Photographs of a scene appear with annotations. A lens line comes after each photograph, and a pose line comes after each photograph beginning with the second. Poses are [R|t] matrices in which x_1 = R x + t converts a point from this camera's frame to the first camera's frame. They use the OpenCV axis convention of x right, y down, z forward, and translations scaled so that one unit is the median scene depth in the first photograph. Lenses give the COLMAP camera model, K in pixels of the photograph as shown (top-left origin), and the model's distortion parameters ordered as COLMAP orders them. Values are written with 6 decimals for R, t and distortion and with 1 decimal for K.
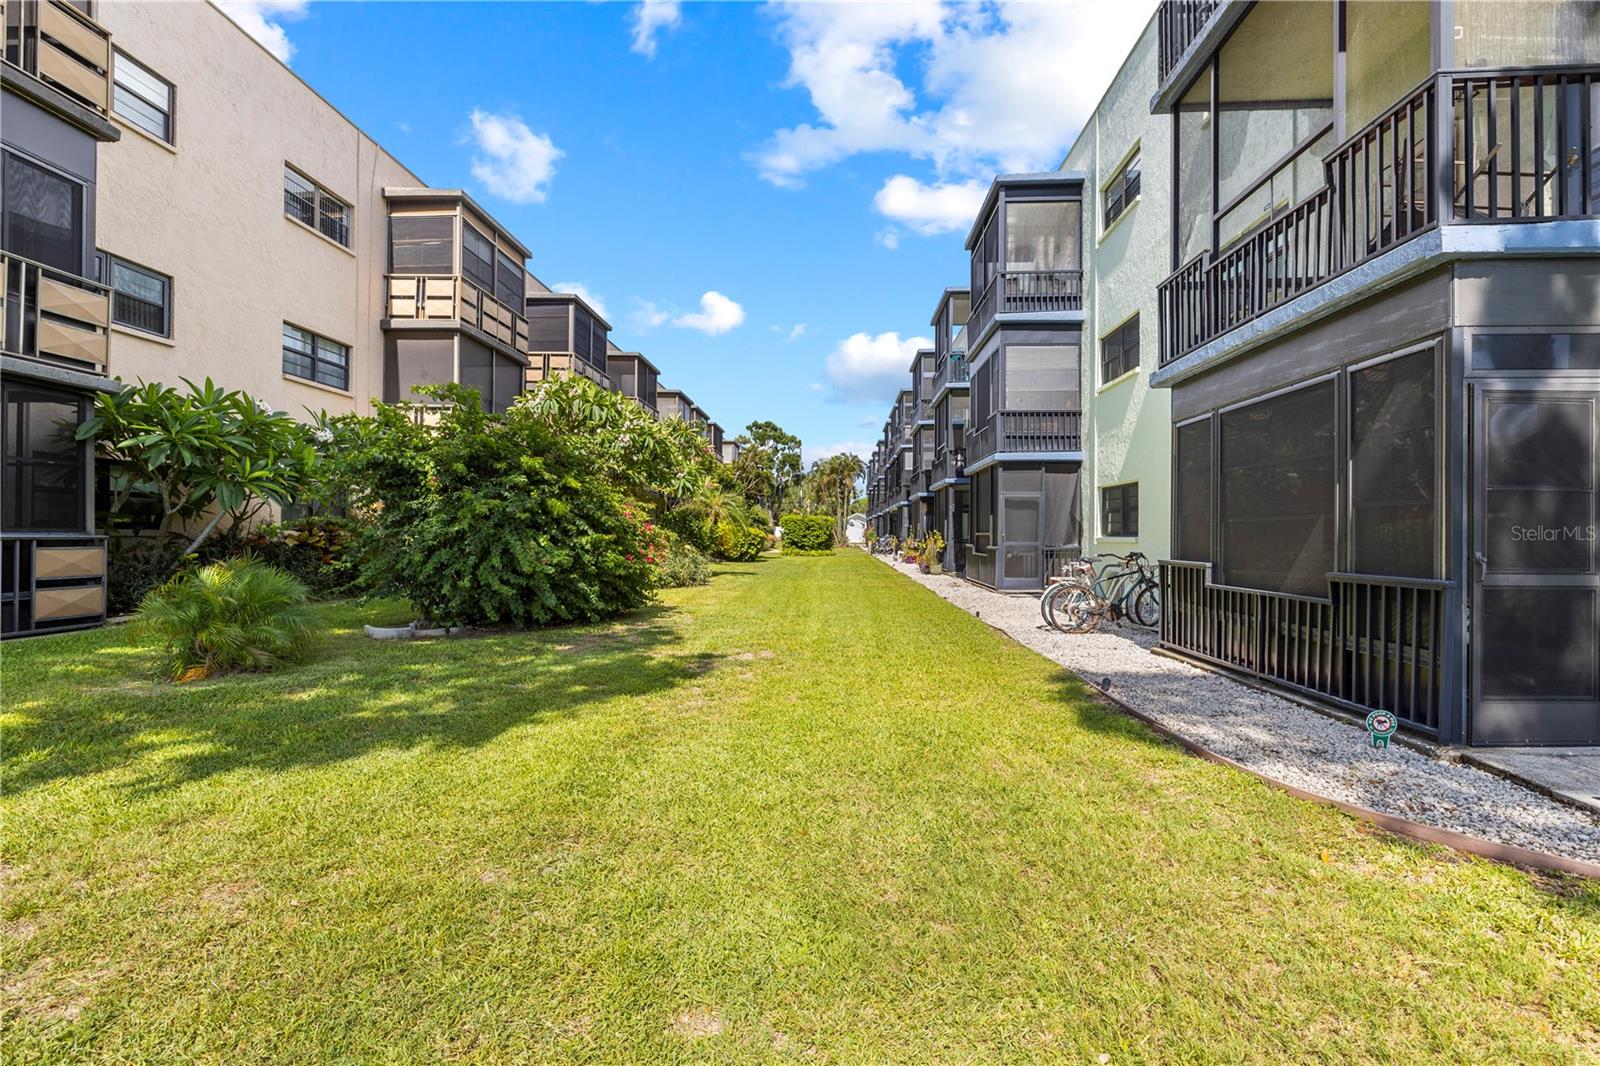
lens RADIAL K [[717.8, 0, 802.4], [0, 717.8, 532.0], [0, 0, 1]] dist [-0.003814, 0.001611]
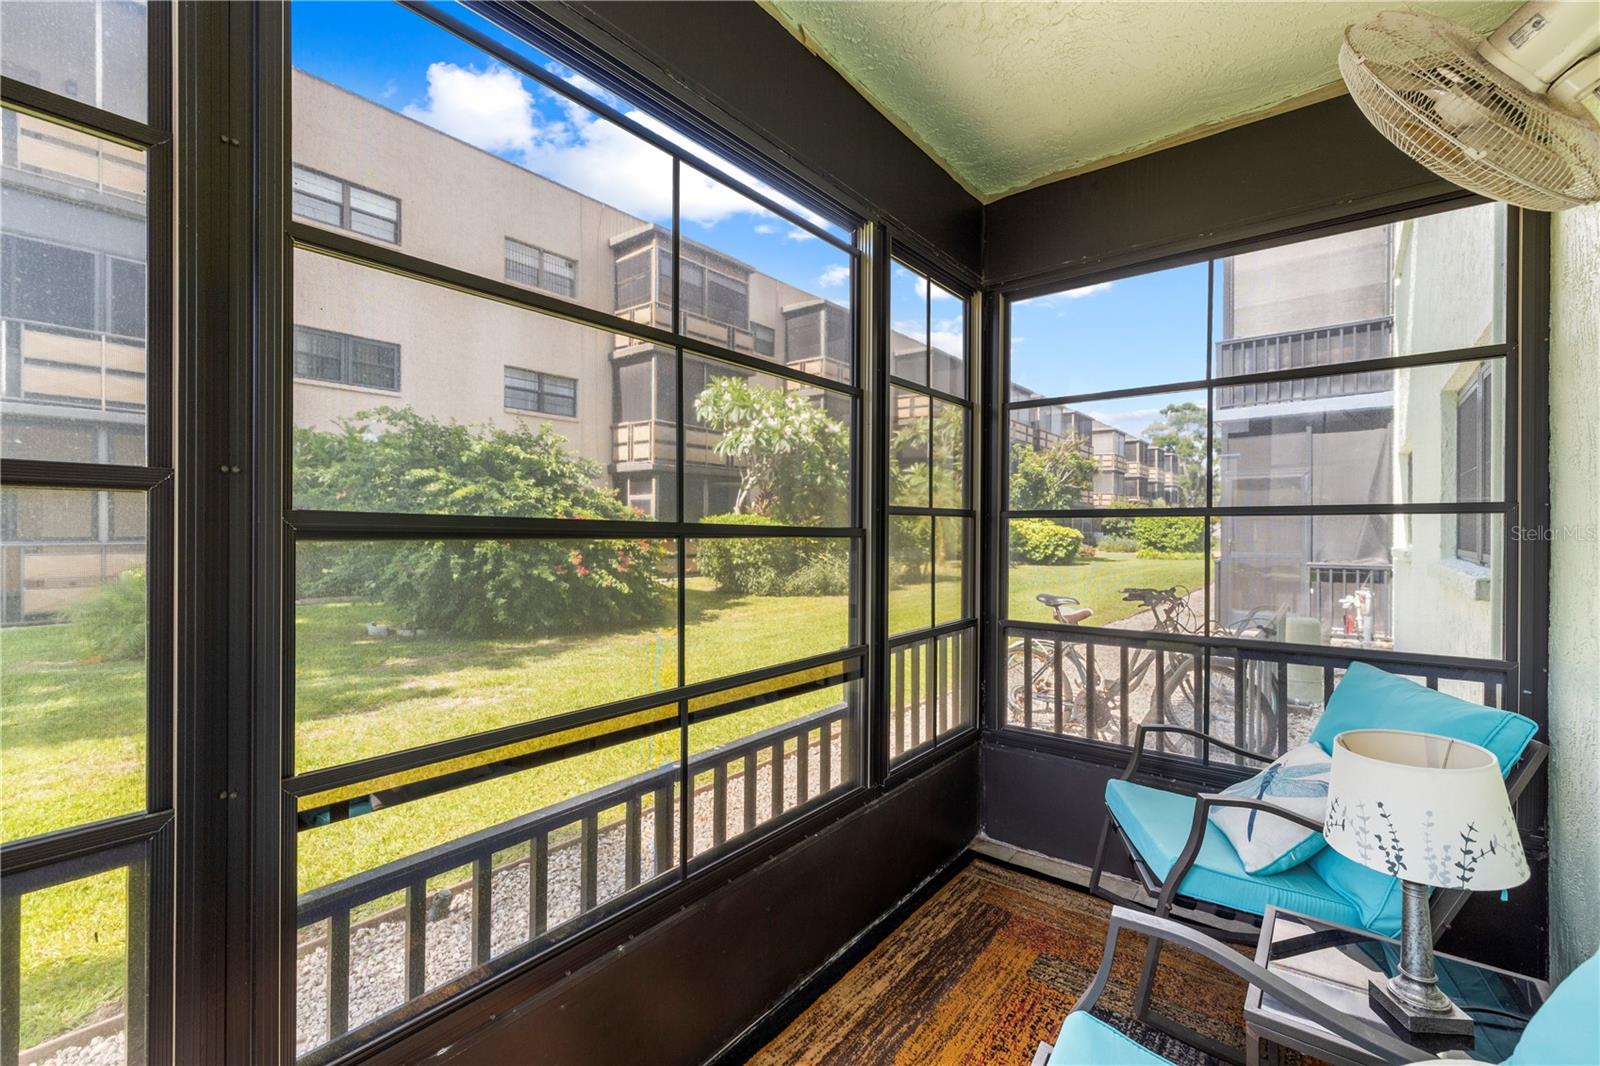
lens RADIAL K [[675.7, 0, 799.2], [0, 675.7, 530.6], [0, 0, 1]] dist [-0.000497, 0.000796]
pose [[0.806651, -0.002823, -0.591021, 0.819563], [0.004597, 0.999988, 0.001497, -0.019209], [0.591010, -0.003924, 0.806655, 0.770463]]
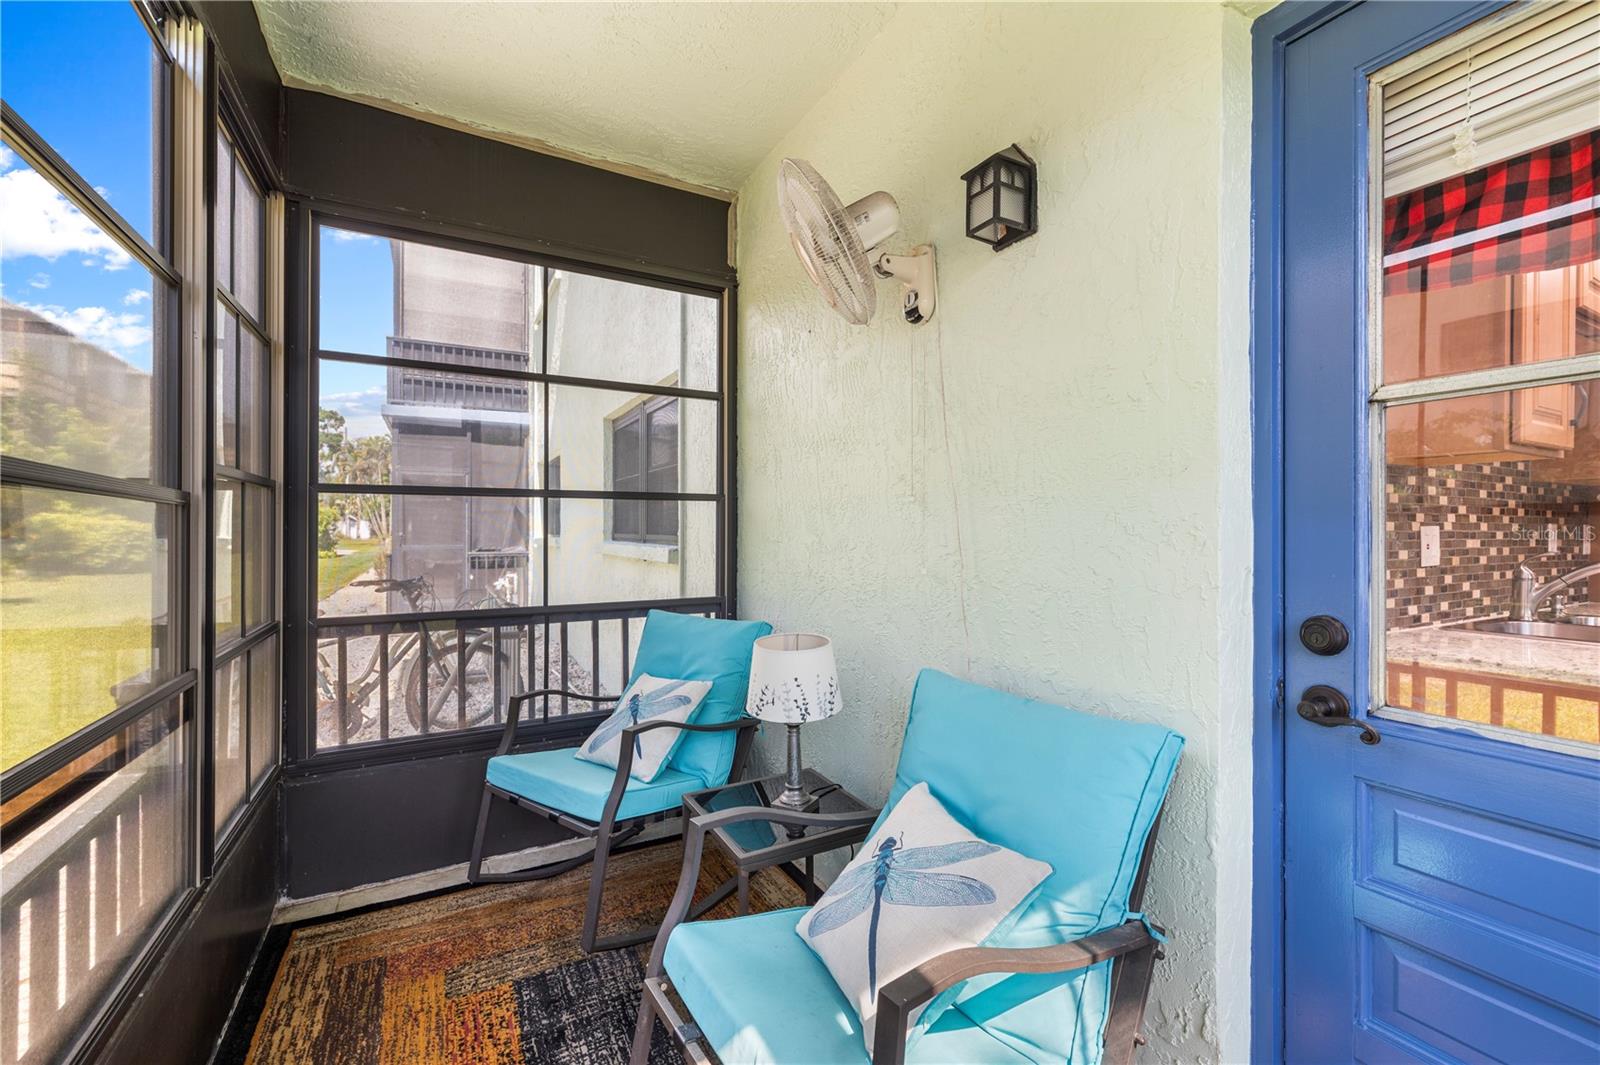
lens RADIAL K [[675.7, 0, 796.0], [0, 675.7, 532.0], [0, 0, 1]] dist [-0.000497, 0.000796]
pose [[0.854676, -0.004657, 0.519142, 0.674259], [0.000953, 0.999972, 0.007402, -0.005134], [-0.519162, -0.005832, 0.854656, 0.772539]]
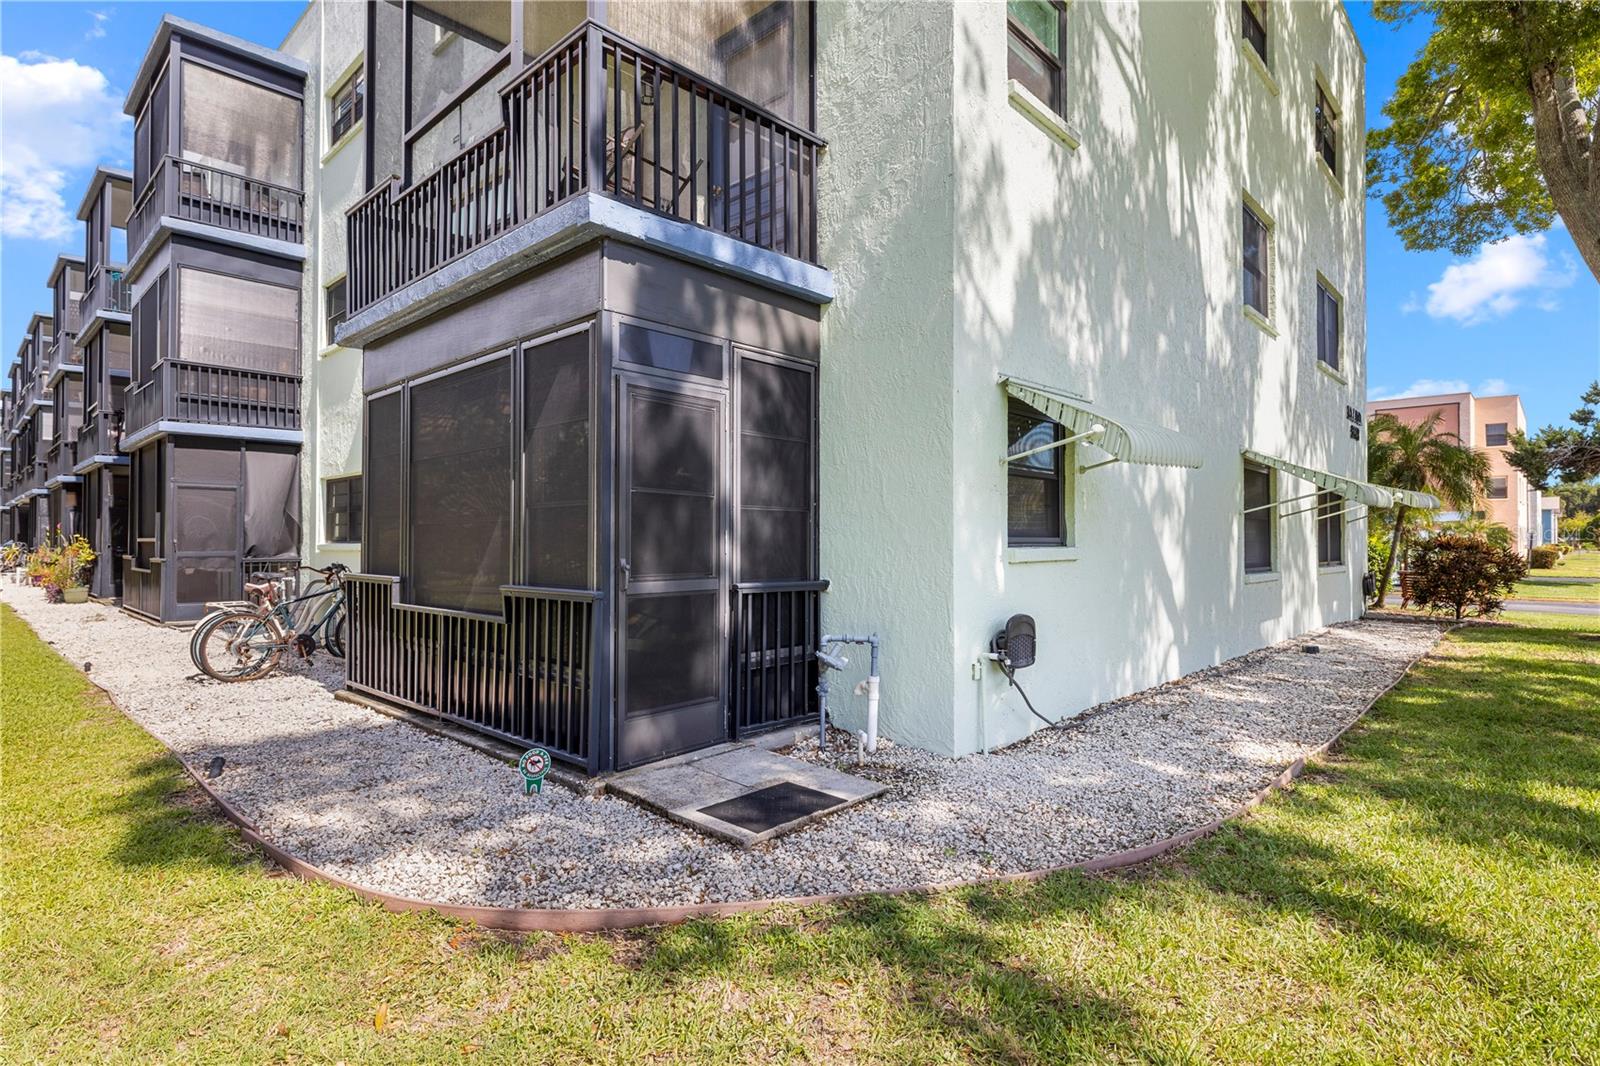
lens RADIAL K [[825.8, 0, 801.1], [0, 825.8, 535.6], [0, 0, 1]] dist [0.003177, -0.000504]
pose [[0.647582, 0.000285, 0.761996, 0.162595], [0.000744, 0.999999, -0.001007, -0.000365], [-0.761996, 0.001218, 0.647581, 0.079220]]
